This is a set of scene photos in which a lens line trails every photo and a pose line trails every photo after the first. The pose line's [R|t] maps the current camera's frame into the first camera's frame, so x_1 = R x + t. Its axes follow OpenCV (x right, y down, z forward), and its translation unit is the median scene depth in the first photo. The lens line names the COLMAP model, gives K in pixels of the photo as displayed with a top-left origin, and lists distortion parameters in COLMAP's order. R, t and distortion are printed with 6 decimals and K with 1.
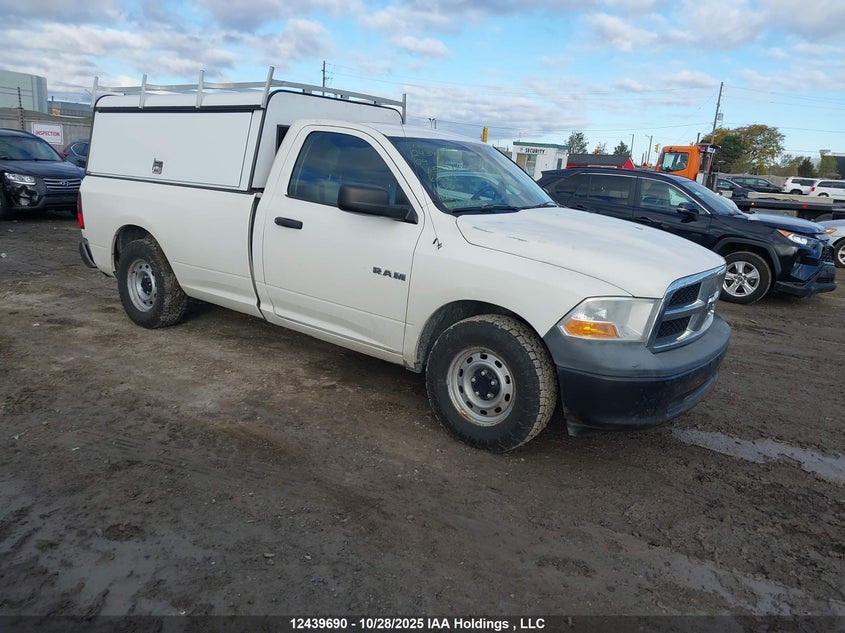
lens RADIAL K [[659.0, 0, 423.1], [0, 659.0, 332.9], [0, 0, 1]] dist [0.025197, -0.004259]
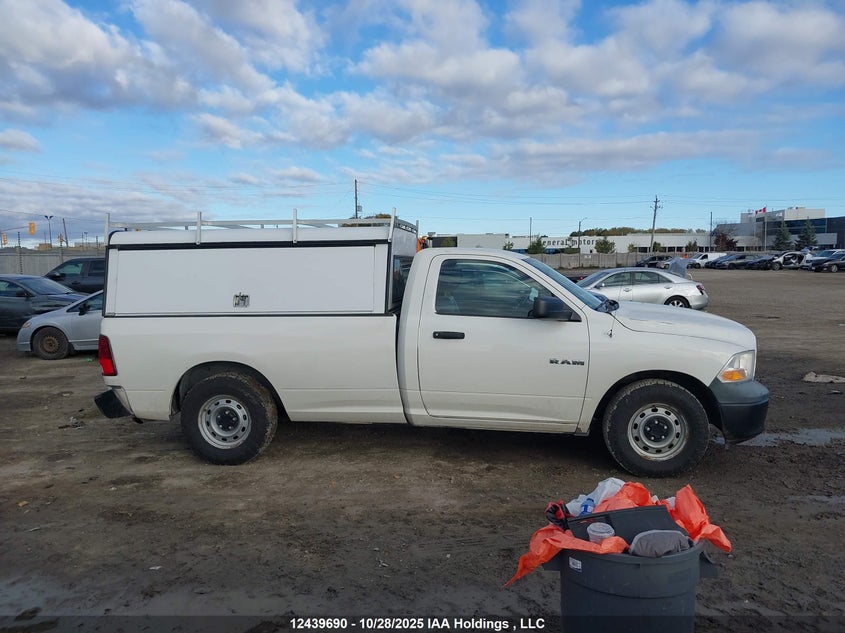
lens RADIAL K [[667.3, 0, 422.5], [0, 667.3, 316.5], [0, 0, 1]] dist [0.015788, -0.012838]
pose [[0.854993, -0.109711, 0.506902, -0.685816], [0.186421, 0.977059, -0.102968, -0.068634], [-0.483977, 0.182535, 0.855832, -0.007219]]
